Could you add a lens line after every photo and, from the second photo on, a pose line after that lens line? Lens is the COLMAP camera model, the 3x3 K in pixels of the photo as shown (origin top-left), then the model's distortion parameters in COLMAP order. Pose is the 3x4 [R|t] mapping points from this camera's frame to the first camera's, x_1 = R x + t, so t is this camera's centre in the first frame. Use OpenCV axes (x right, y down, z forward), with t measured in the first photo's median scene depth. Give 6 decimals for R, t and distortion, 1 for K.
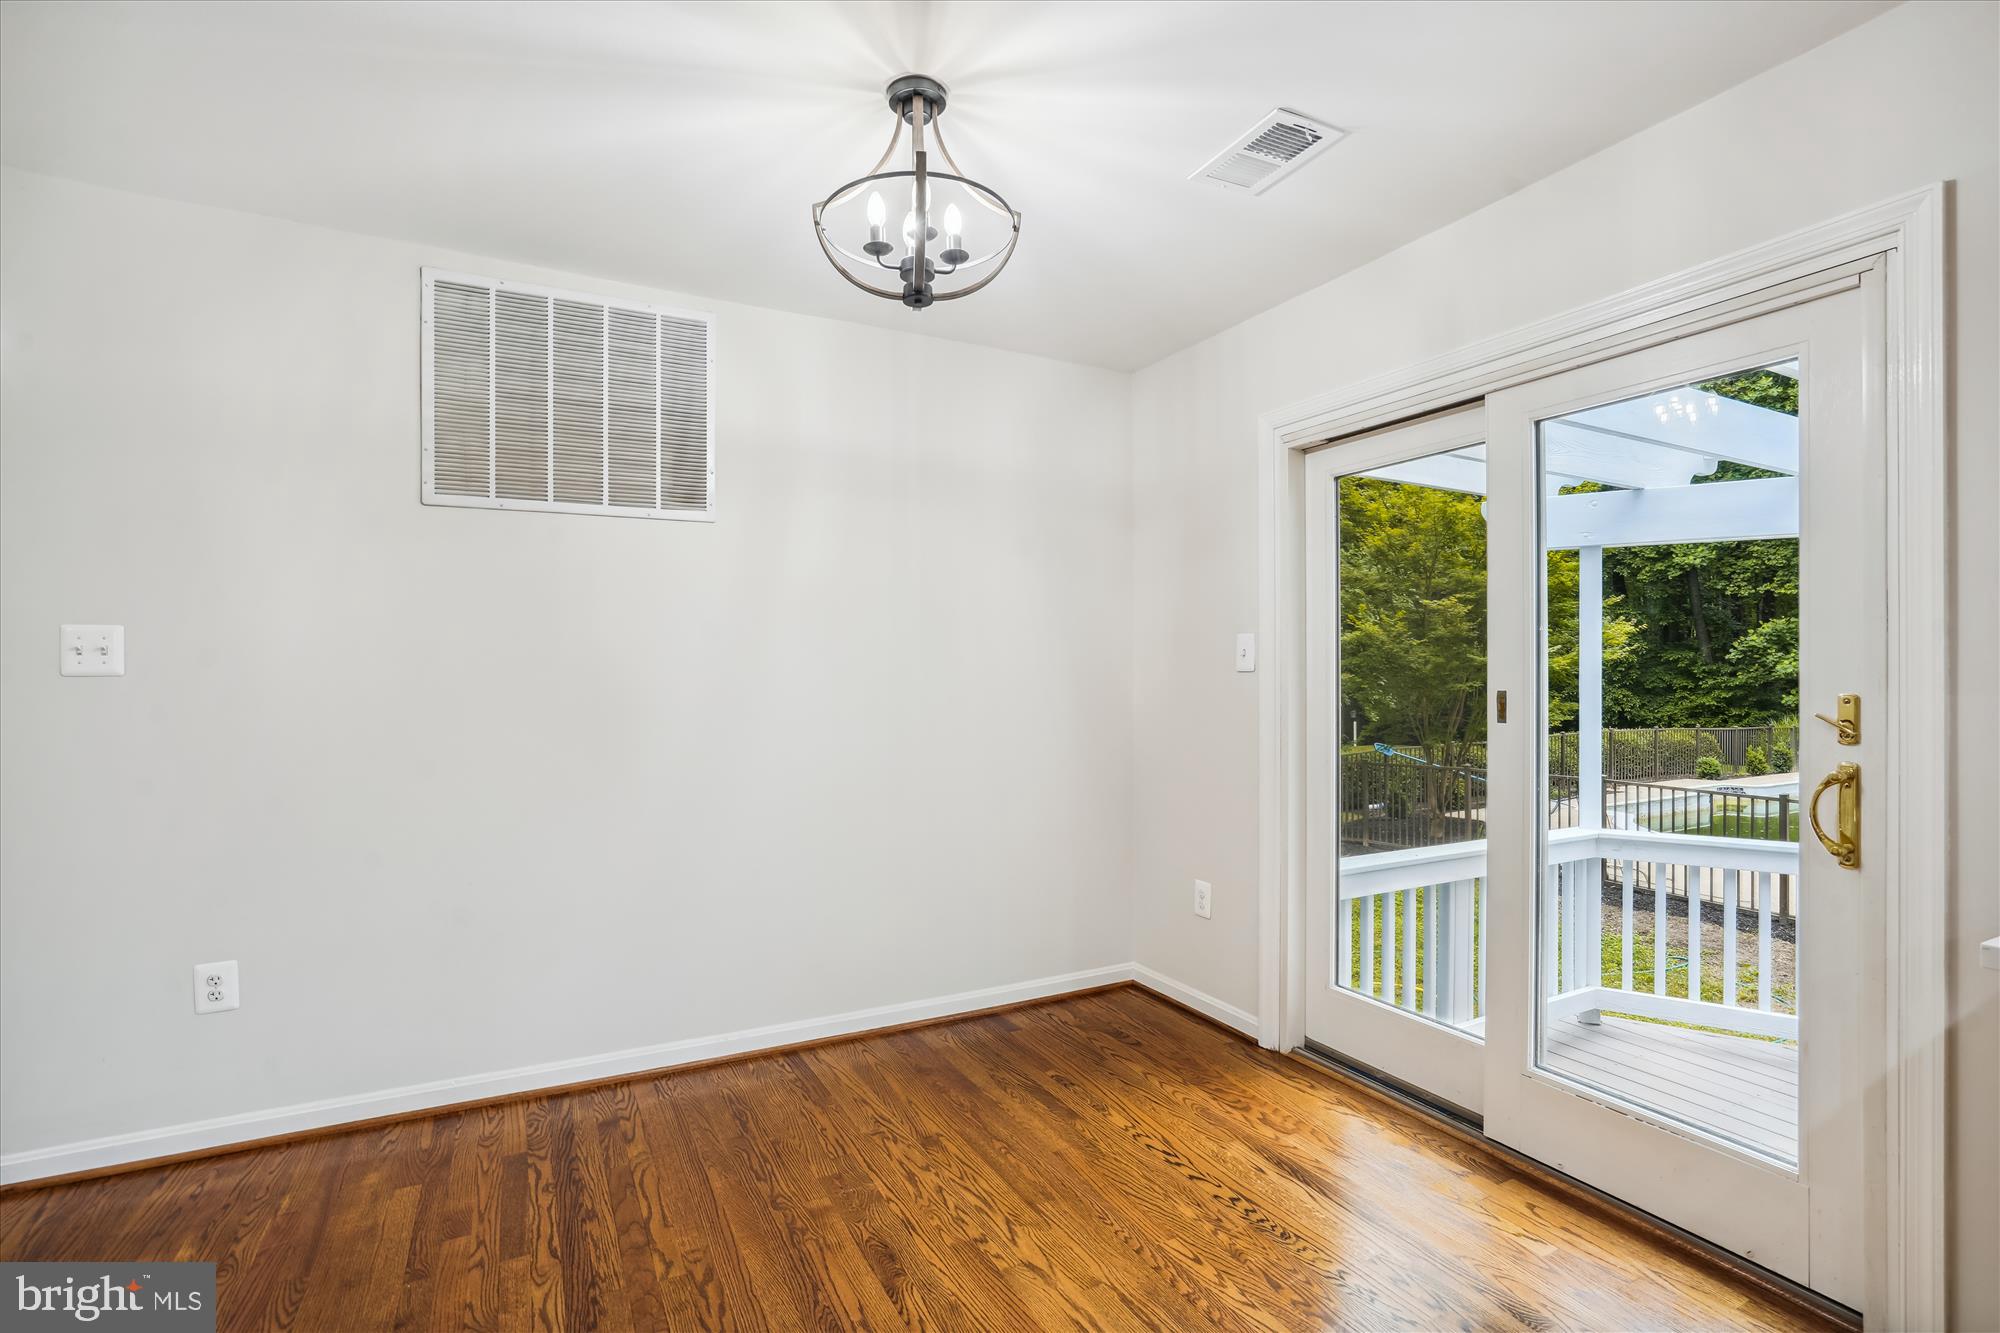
lens RADIAL K [[920.6, 0, 1002.6], [0, 920.6, 669.5], [0, 0, 1]] dist [-0.051548, 0.021817]
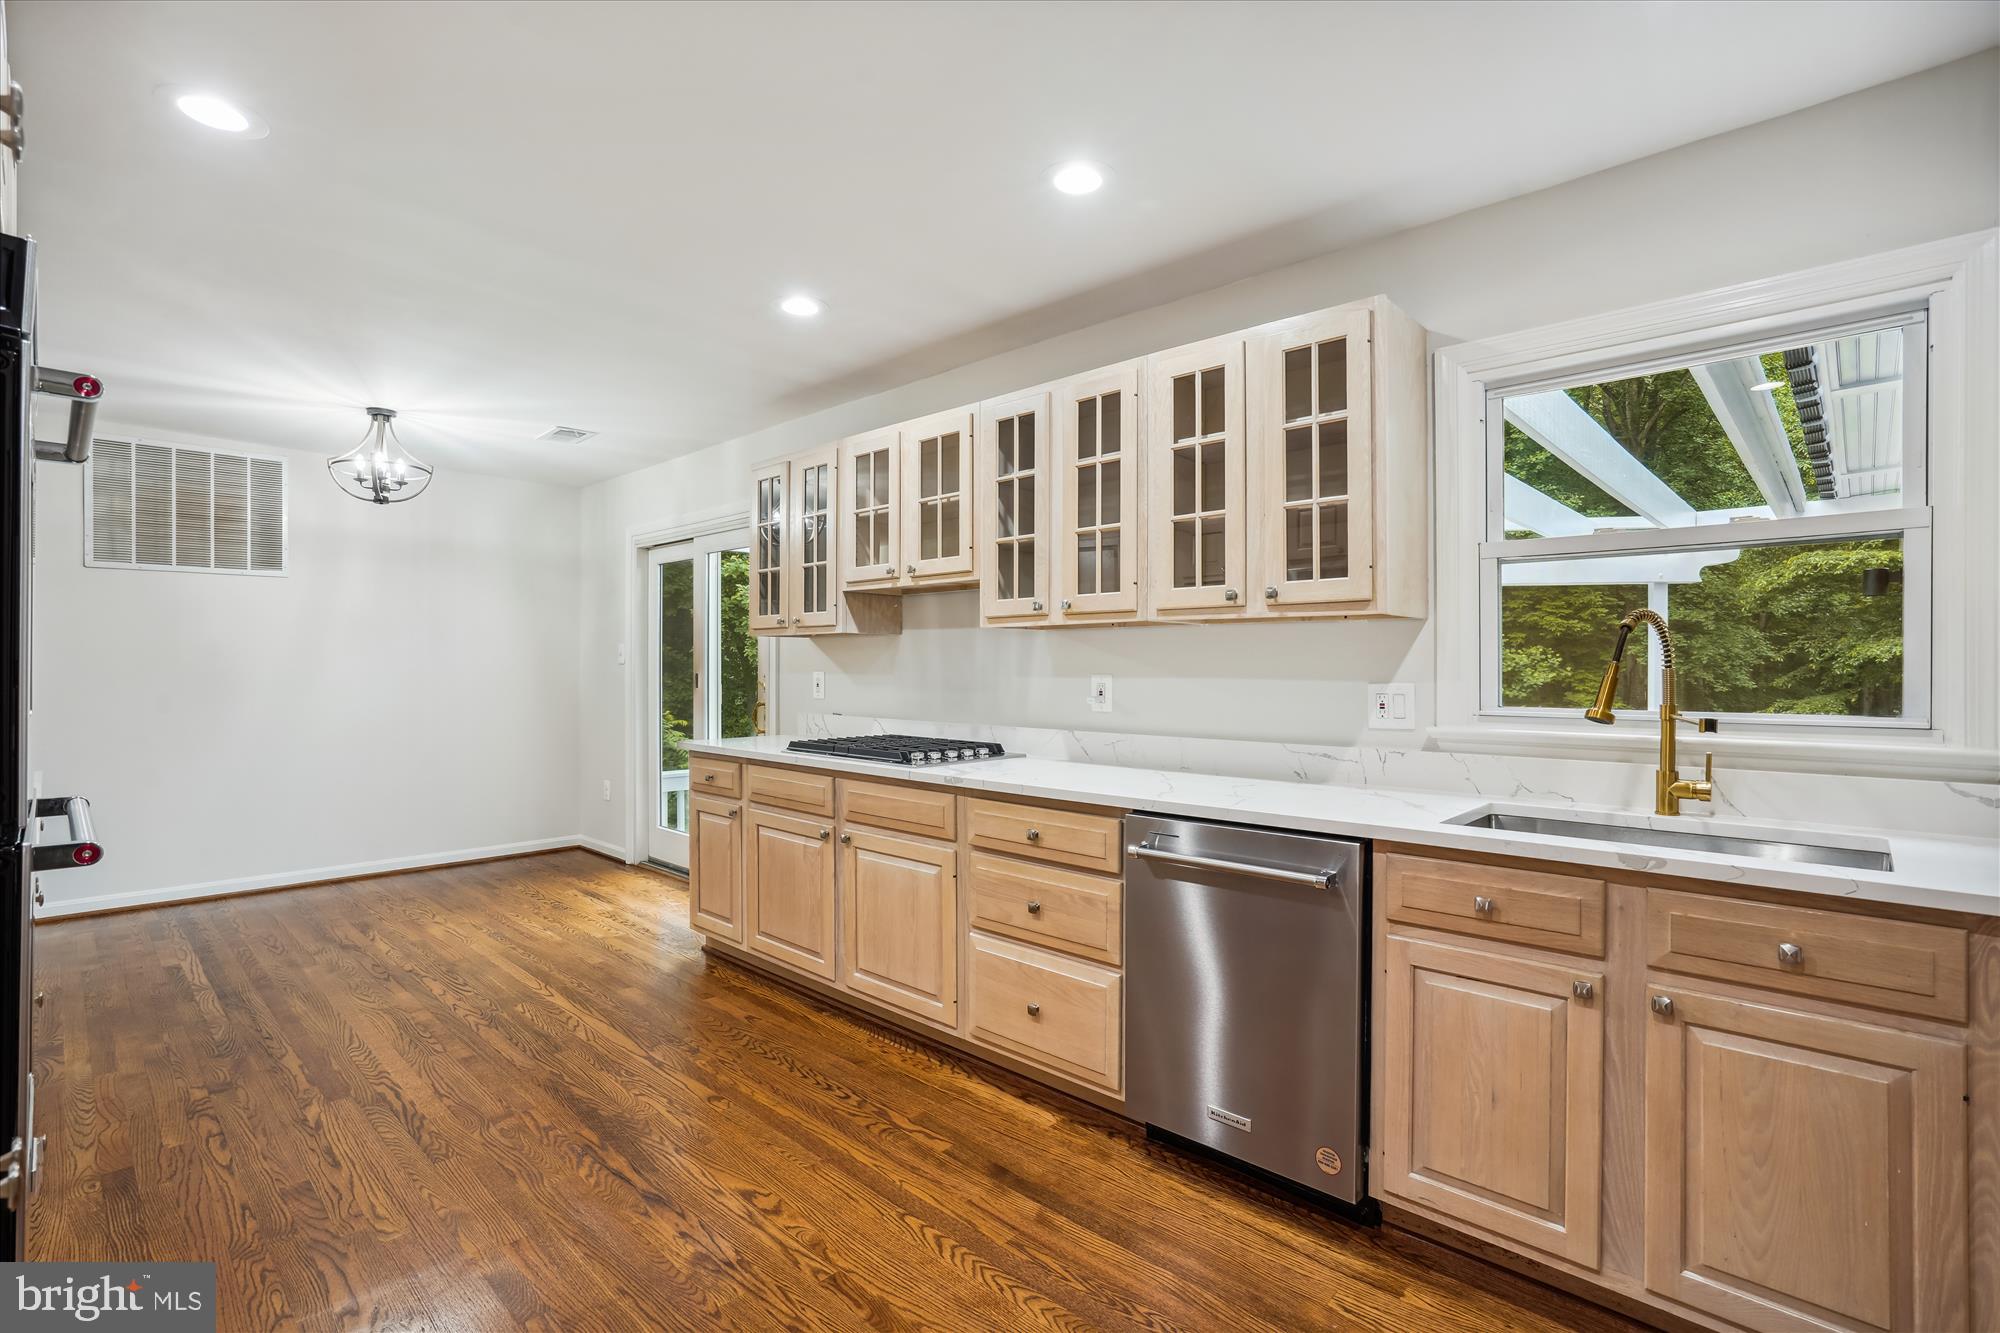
lens RADIAL K [[920.6, 0, 1002.6], [0, 920.6, 669.5], [0, 0, 1]] dist [-0.051548, 0.021817]
pose [[0.944495, 0.001960, 0.328519, 0.443685], [-0.003969, 0.999977, 0.005444, -0.000496], [-0.328501, -0.006445, 0.944482, -1.152446]]
